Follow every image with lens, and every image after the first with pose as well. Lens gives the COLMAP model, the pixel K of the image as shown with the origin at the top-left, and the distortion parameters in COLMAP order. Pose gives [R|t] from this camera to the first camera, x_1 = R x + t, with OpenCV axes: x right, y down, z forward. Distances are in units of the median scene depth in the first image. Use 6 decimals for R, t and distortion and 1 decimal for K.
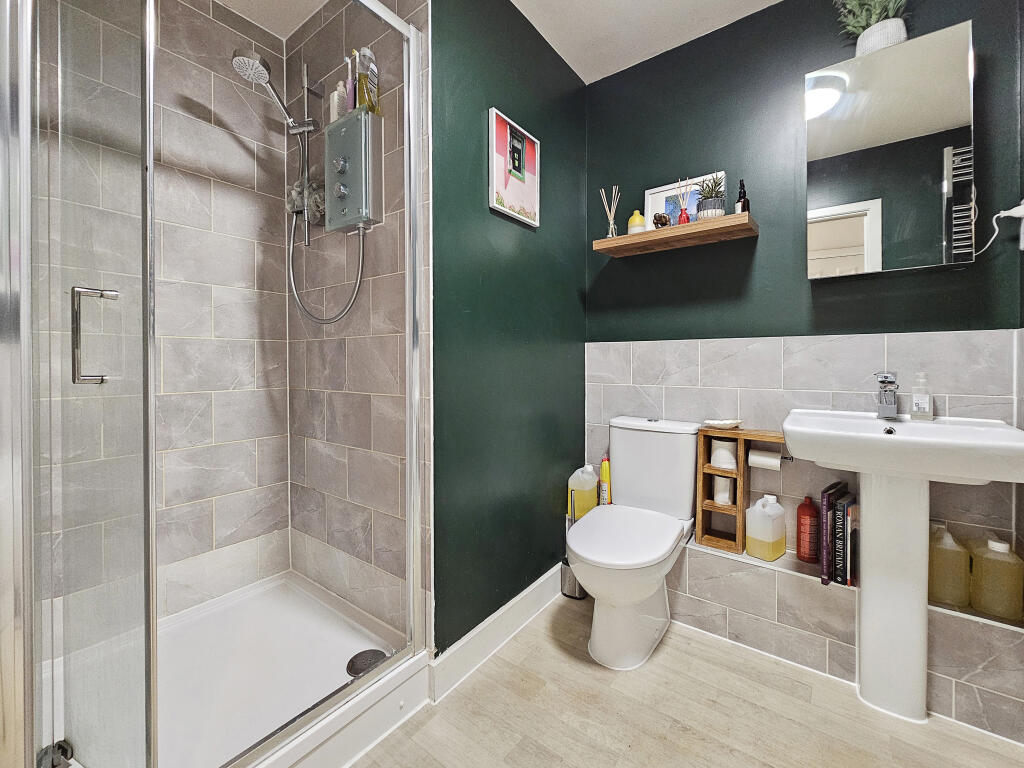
lens RADIAL K [[432.7, 0, 509.9], [0, 432.7, 370.6], [0, 0, 1]] dist [-0.002628, -0.000492]
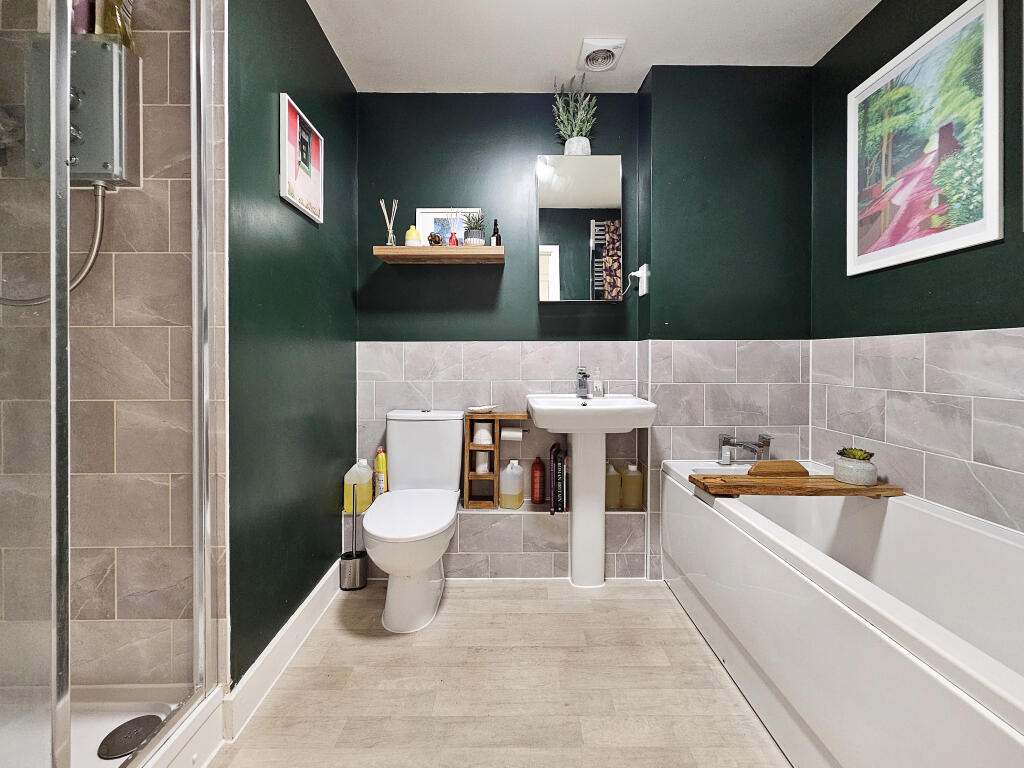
lens RADIAL K [[432.7, 0, 509.9], [0, 432.7, 370.6], [0, 0, 1]] dist [-0.002628, -0.000492]
pose [[0.795159, -0.013533, 0.606250, -0.220532], [0.012618, 0.999904, 0.005770, 0.004536], [-0.606270, 0.003061, 0.795253, -0.054559]]
